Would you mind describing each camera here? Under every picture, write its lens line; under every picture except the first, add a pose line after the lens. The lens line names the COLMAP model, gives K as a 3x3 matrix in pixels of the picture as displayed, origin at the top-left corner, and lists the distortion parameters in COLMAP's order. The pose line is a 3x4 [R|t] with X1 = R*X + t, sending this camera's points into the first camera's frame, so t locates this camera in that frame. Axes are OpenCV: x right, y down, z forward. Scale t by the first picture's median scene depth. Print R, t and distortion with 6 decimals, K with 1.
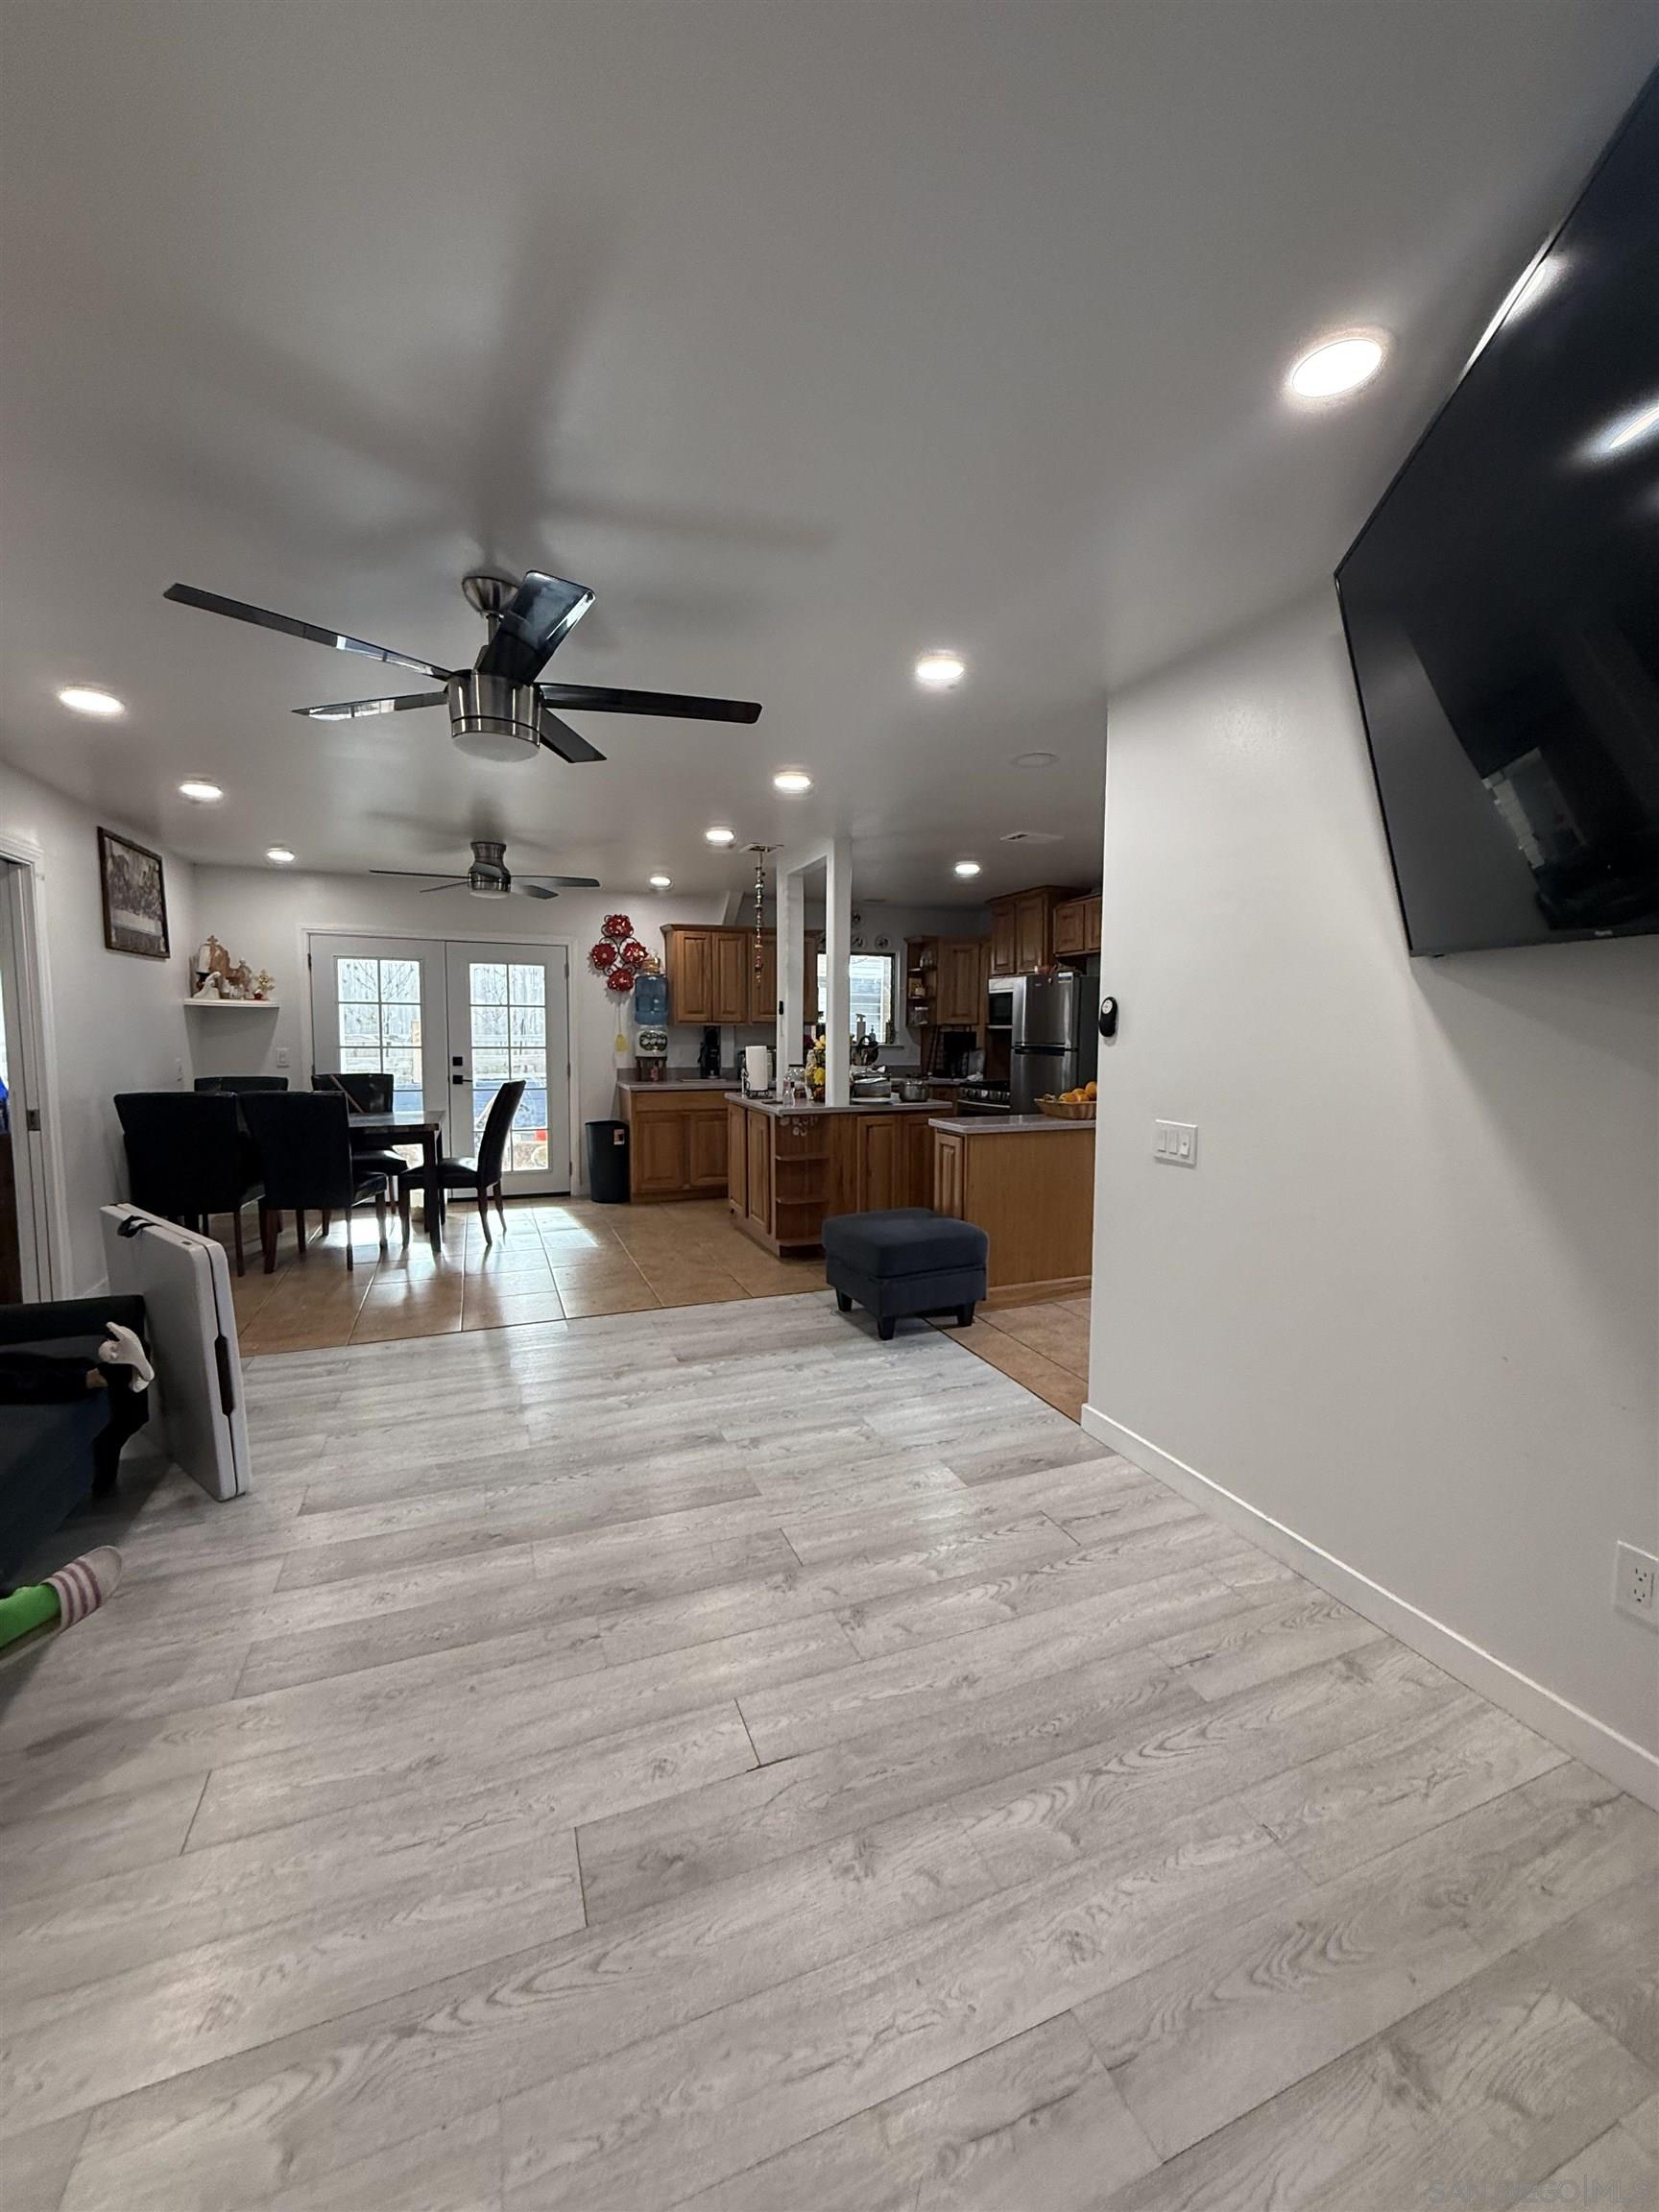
lens RADIAL K [[882.0, 0, 826.4], [0, 882.0, 1109.8], [0, 0, 1]] dist [0.005931, -0.000479]
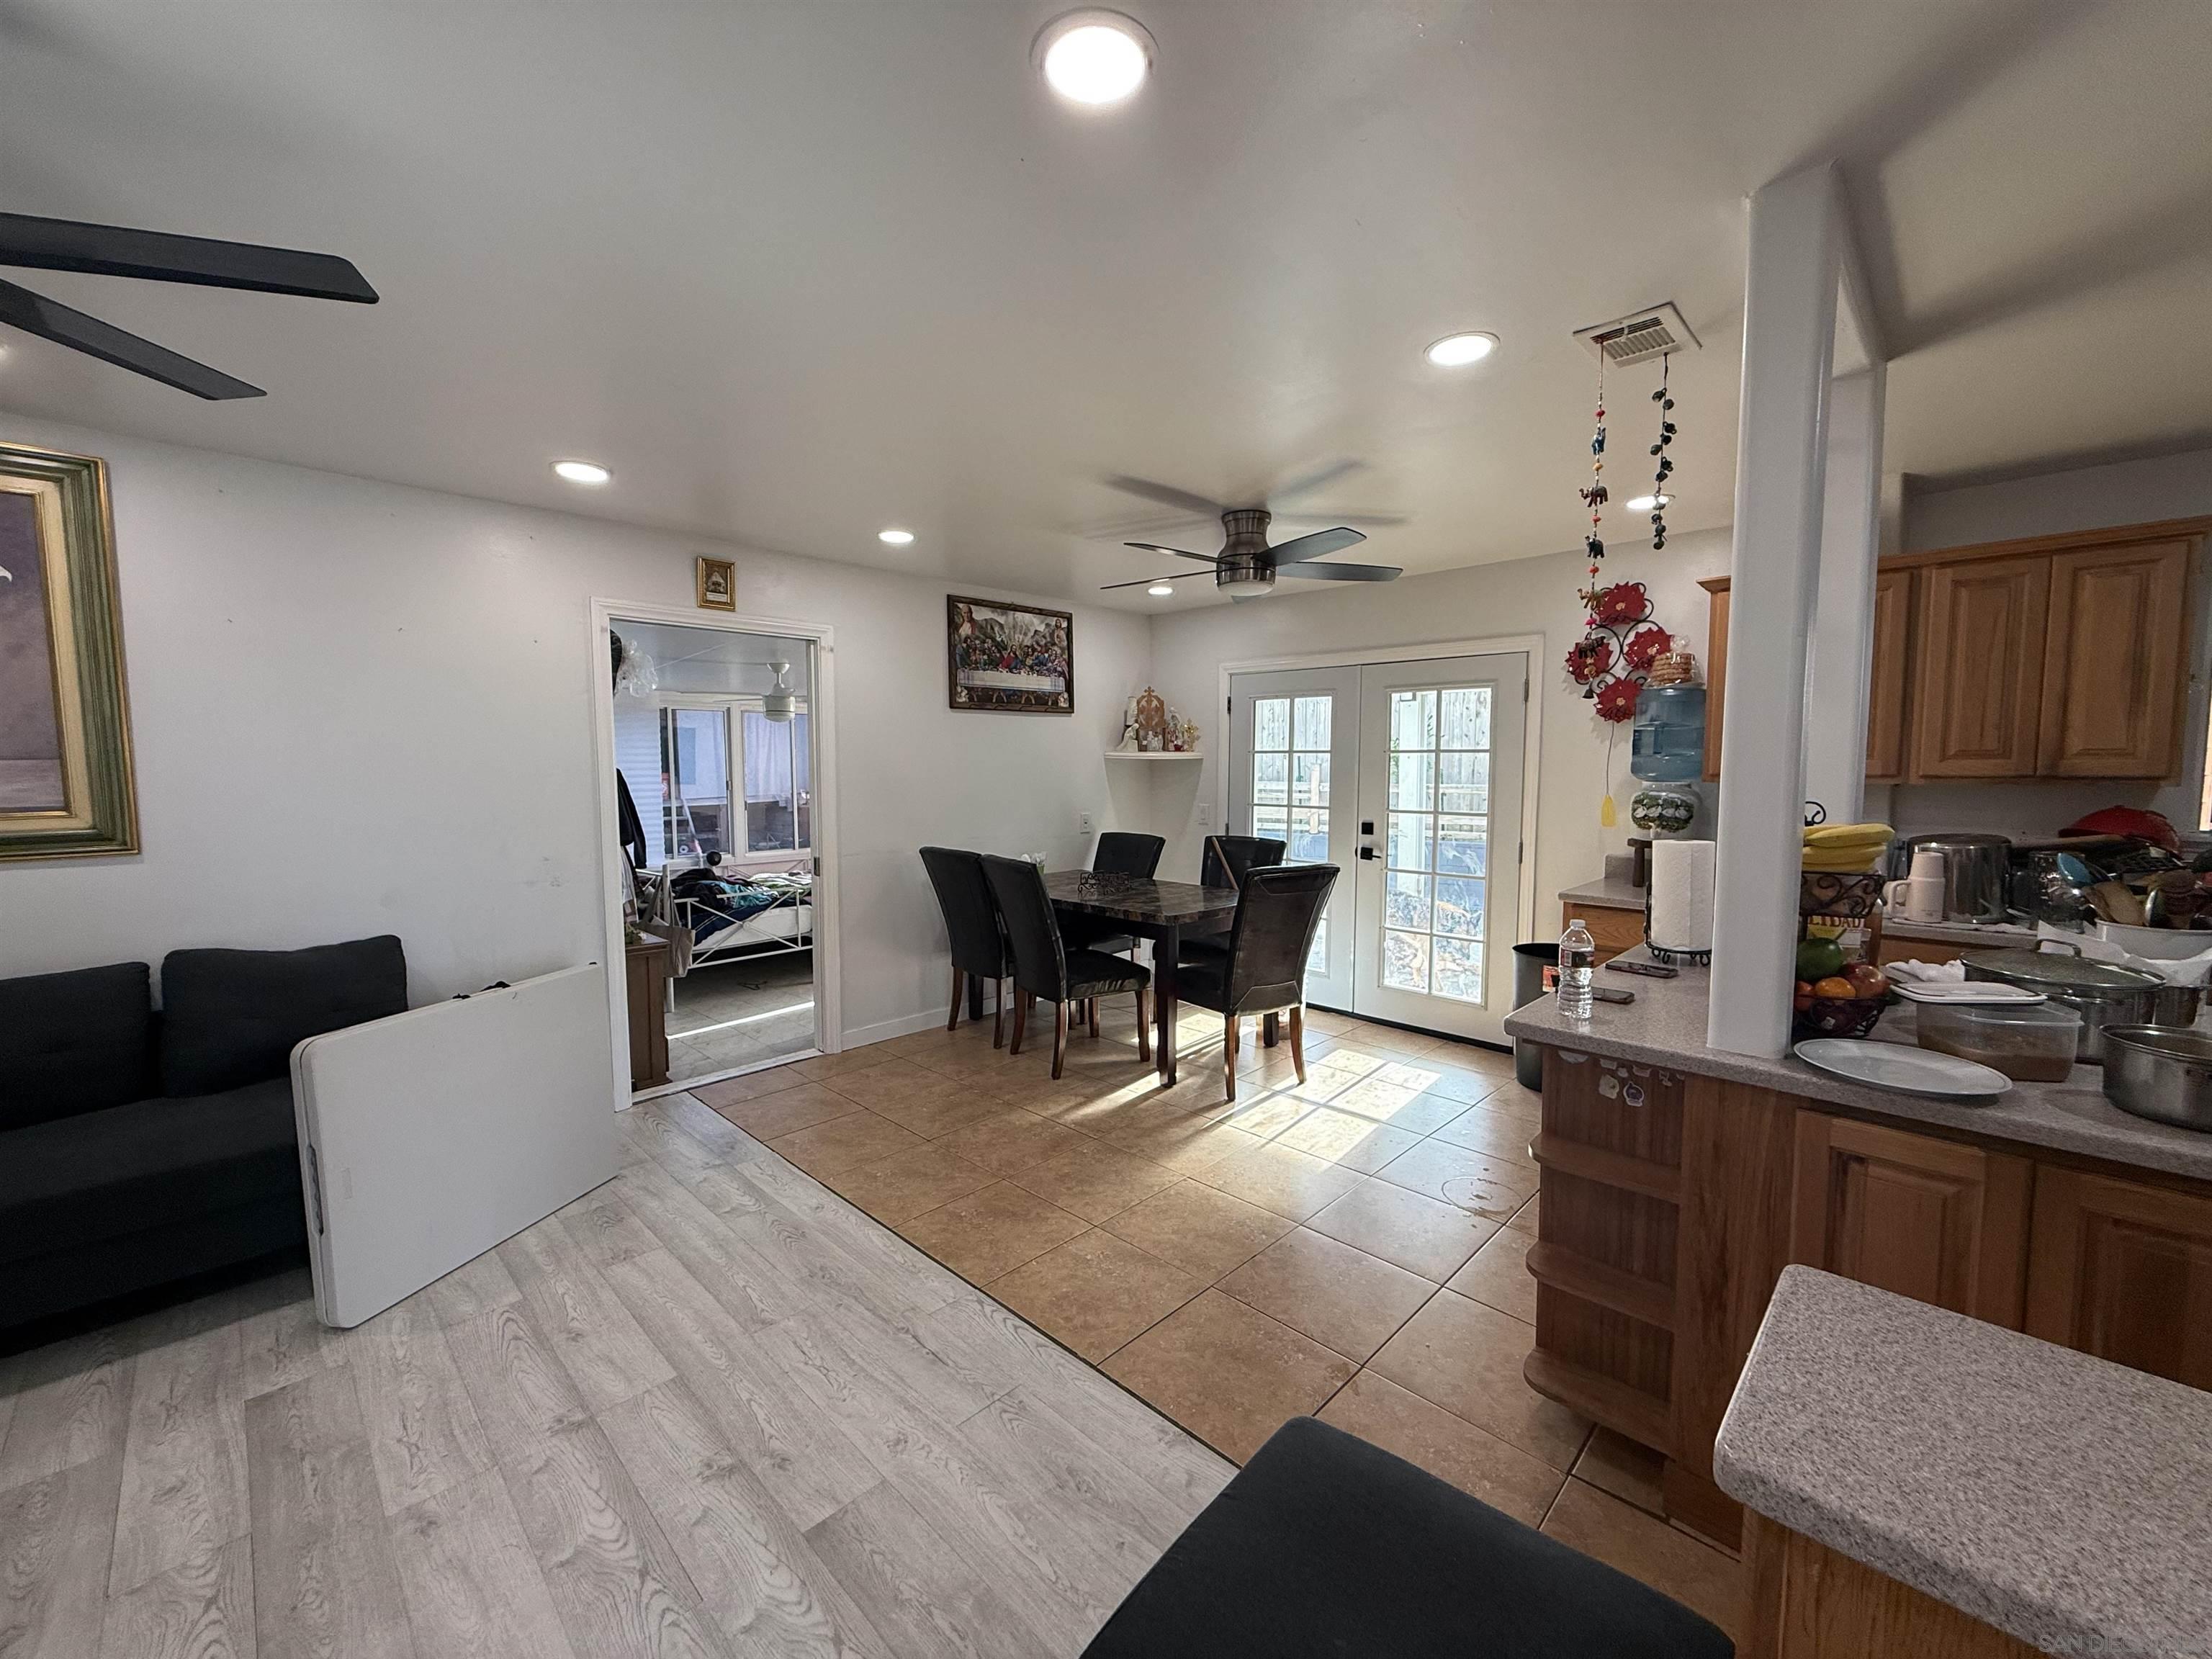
lens RADIAL K [[882.0, 0, 1096.6], [0, 882.0, 833.7], [0, 0, 1]] dist [0.005931, -0.000479]
pose [[0.400801, 0.064220, -0.913912, 0.162126], [-0.083788, 0.995929, 0.033238, -0.057750], [0.912326, 0.063253, 0.404550, 0.516273]]
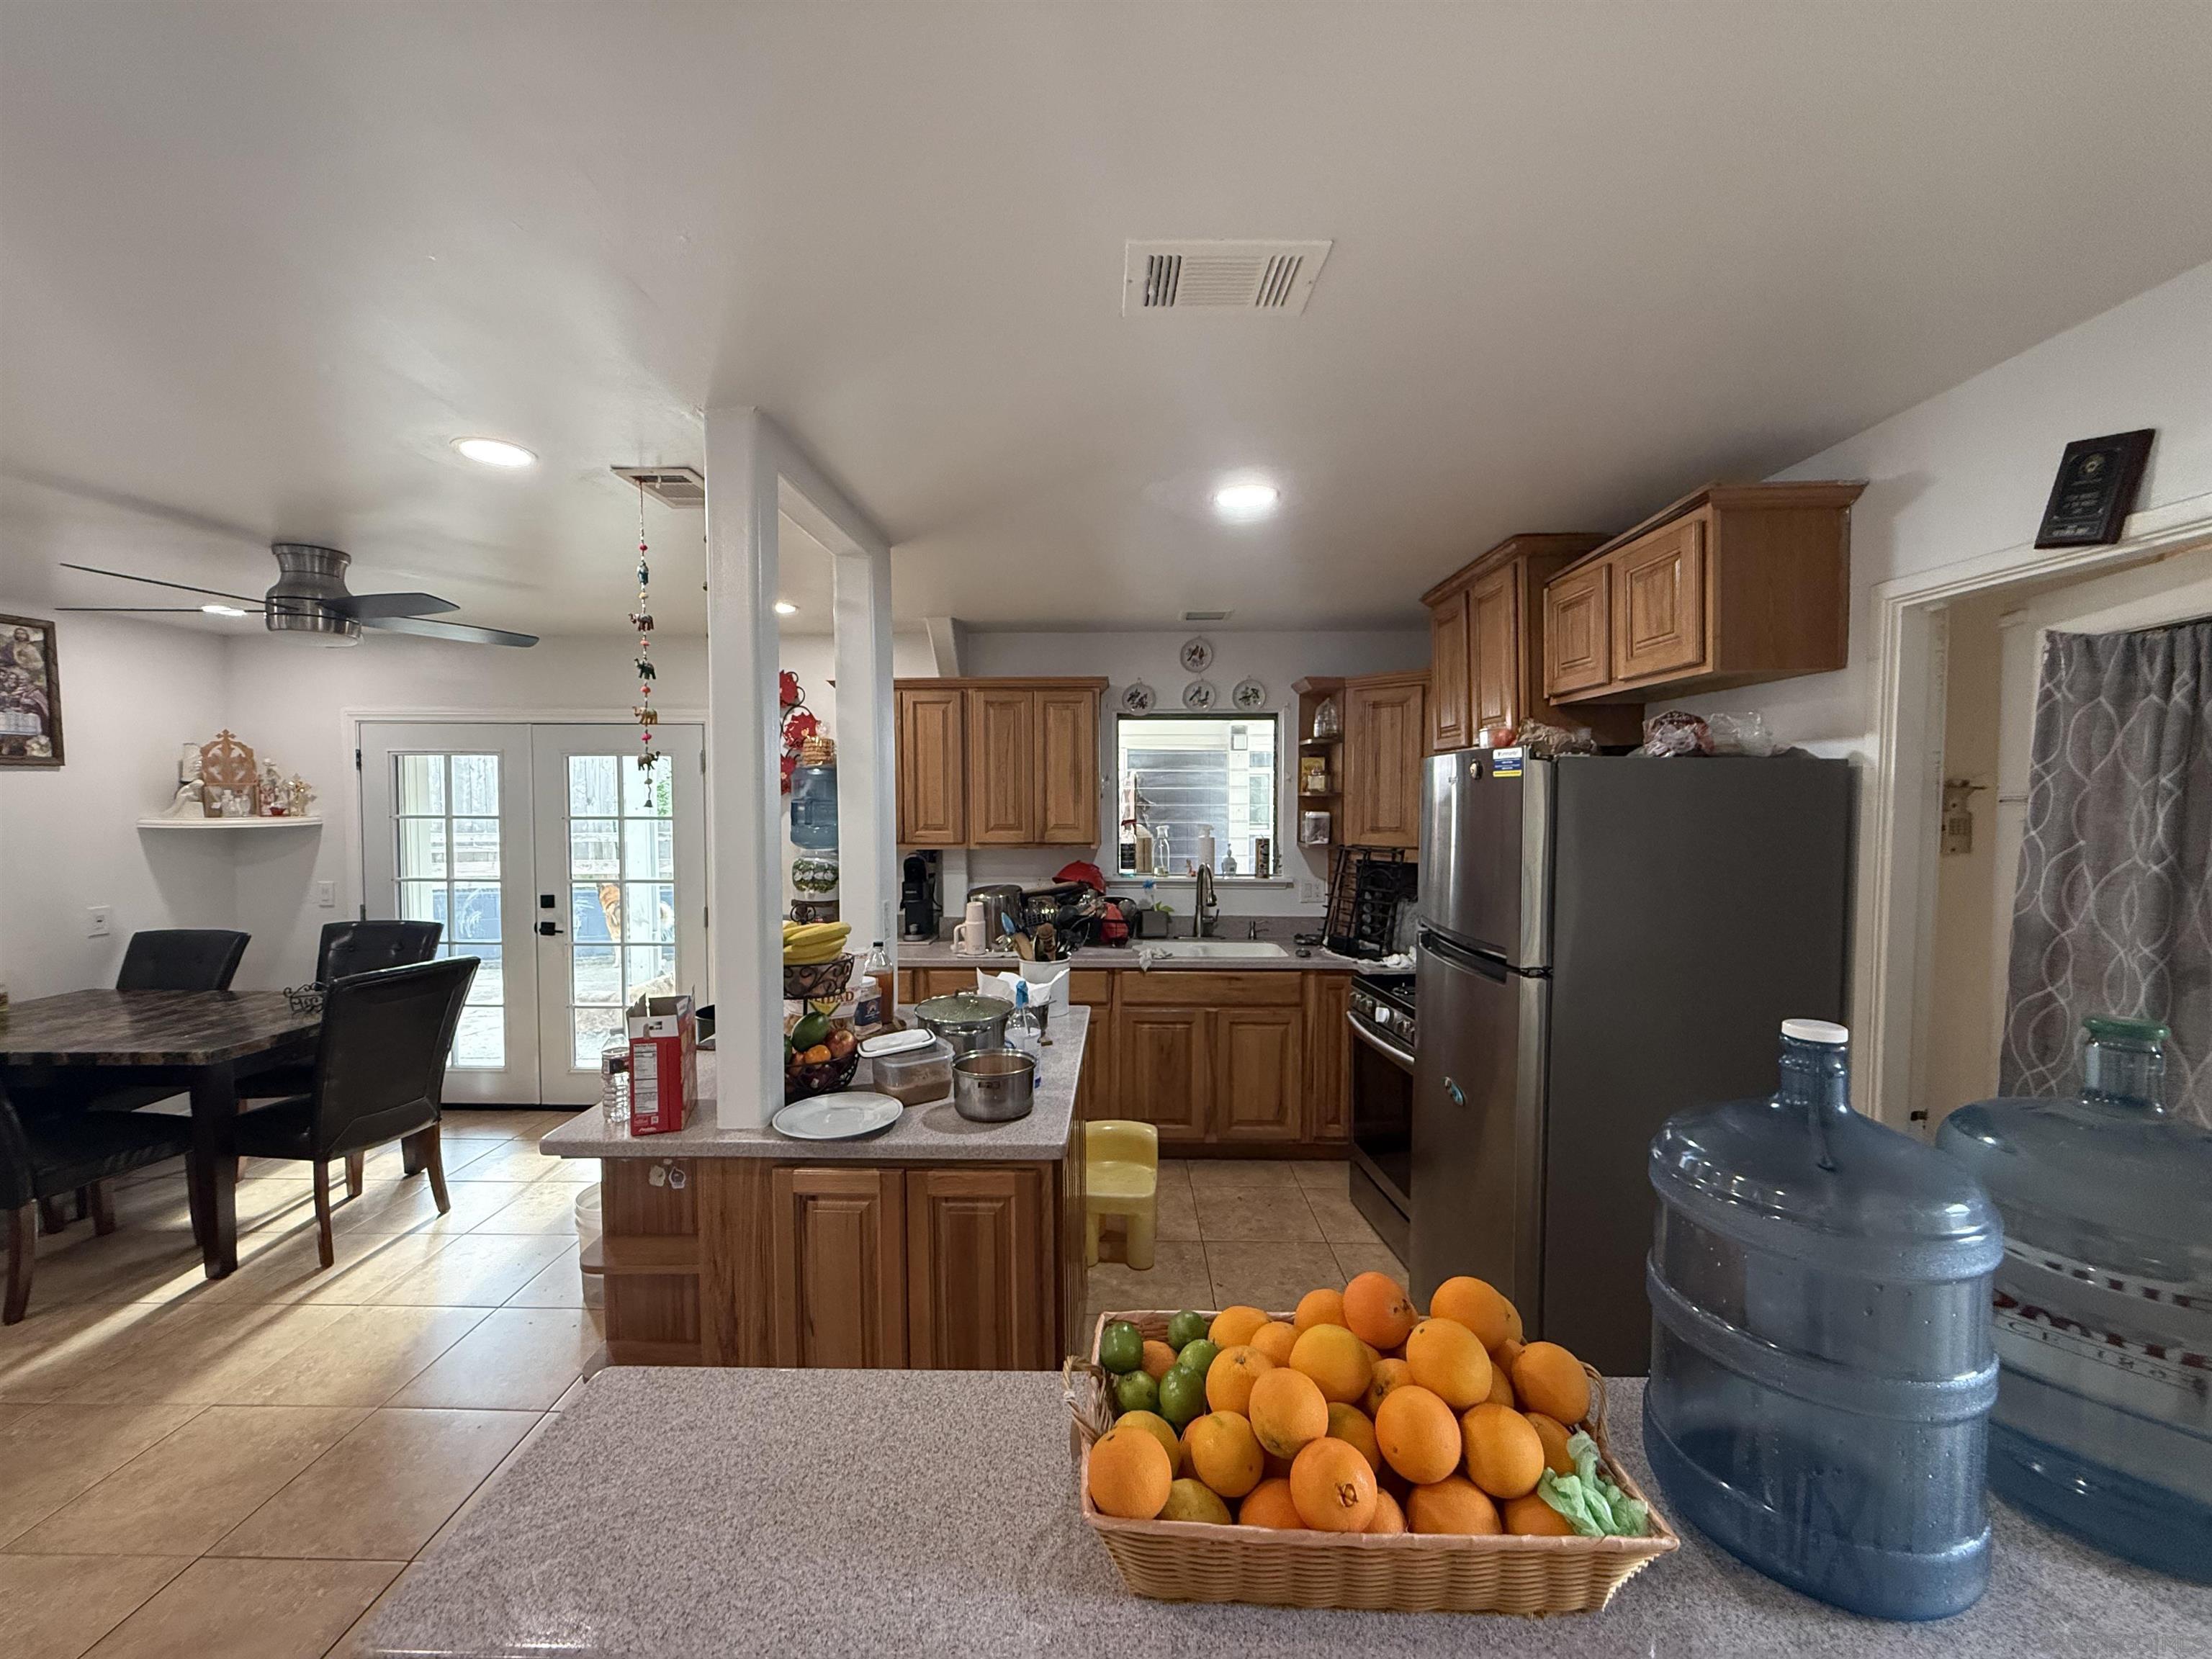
lens RADIAL K [[882.0, 0, 1093.4], [0, 882.0, 837.3], [0, 0, 1]] dist [0.005931, -0.000479]
pose [[0.920011, 0.011204, -0.391732, 0.232571], [-0.029896, 0.998685, -0.041650, -0.090803], [0.390750, 0.050029, 0.919136, 0.557546]]
